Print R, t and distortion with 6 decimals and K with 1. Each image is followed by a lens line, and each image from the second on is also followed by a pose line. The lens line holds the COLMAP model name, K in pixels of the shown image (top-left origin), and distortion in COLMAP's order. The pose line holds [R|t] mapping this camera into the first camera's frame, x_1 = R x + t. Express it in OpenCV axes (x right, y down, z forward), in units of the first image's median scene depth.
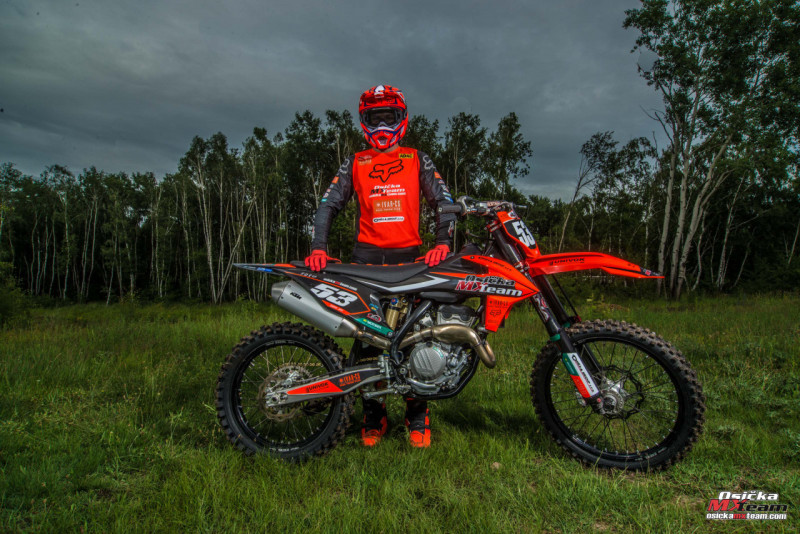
lens RADIAL K [[457.1, 0, 400.0], [0, 457.1, 267.0], [0, 0, 1]] dist [-0.000867, -0.002262]
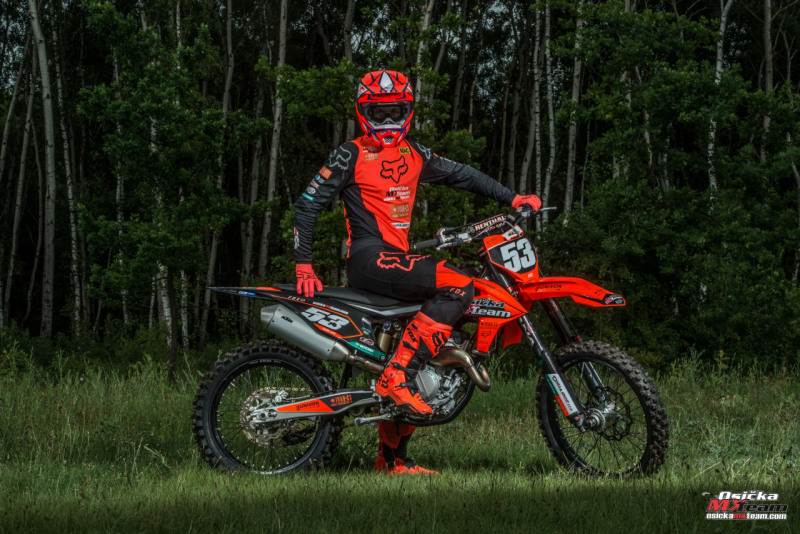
lens RADIAL K [[2069.5, 0, 400.0], [0, 2069.5, 267.0], [0, 0, 1]] dist [0.028137, -0.316137]
pose [[0.999628, 0.010640, 0.025122, -0.007391], [-0.011100, 0.999772, 0.018237, -0.007828], [-0.024922, -0.018509, 0.999518, -0.241445]]
